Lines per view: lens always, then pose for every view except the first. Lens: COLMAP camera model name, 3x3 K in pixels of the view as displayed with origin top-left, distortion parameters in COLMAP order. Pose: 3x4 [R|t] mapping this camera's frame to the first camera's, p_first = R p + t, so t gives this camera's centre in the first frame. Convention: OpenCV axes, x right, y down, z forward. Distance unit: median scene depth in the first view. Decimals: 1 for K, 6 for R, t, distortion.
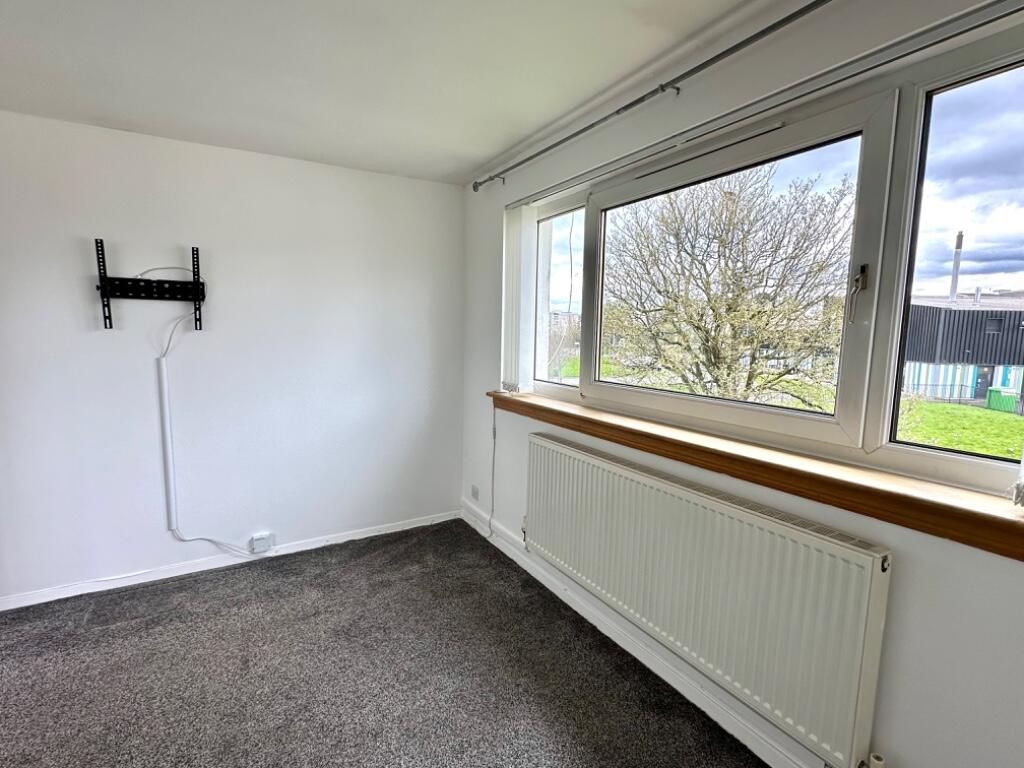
lens RADIAL K [[499.9, 0, 511.3], [0, 499.9, 387.6], [0, 0, 1]] dist [0.002772, -0.000302]
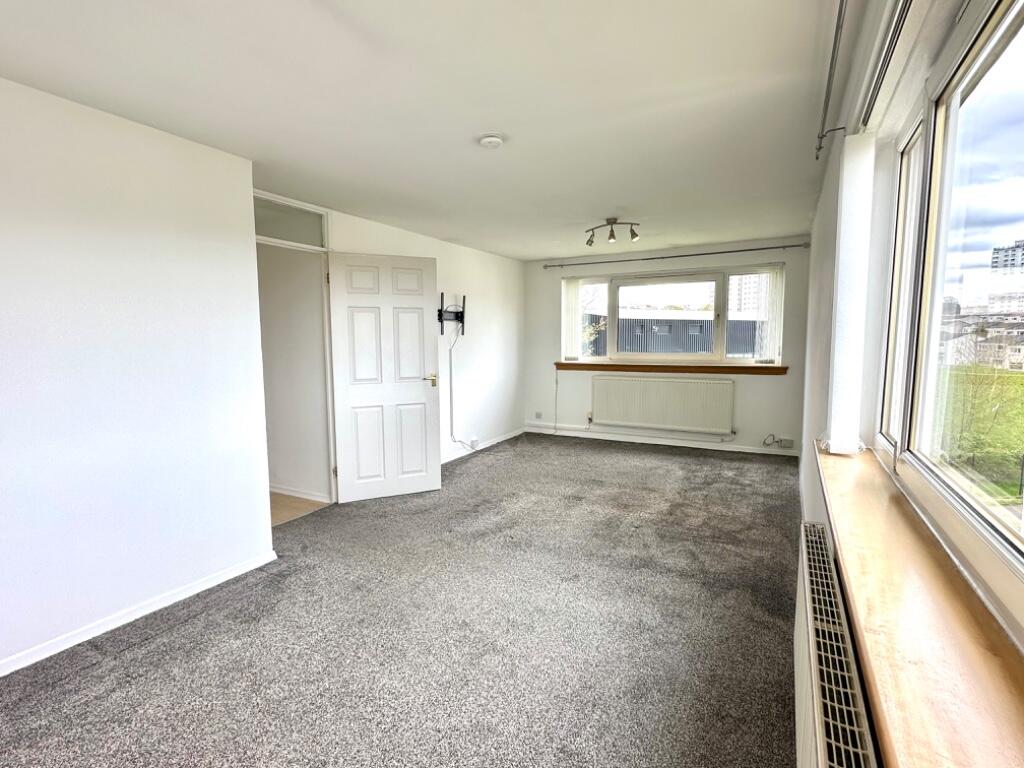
lens RADIAL K [[499.9, 0, 507.2], [0, 499.9, 390.7], [0, 0, 1]] dist [0.002772, -0.000302]
pose [[0.857444, -0.073594, 0.509288, -1.385916], [0.079113, 0.996807, 0.010848, 0.094156], [-0.508460, 0.030990, 0.860528, -0.769391]]
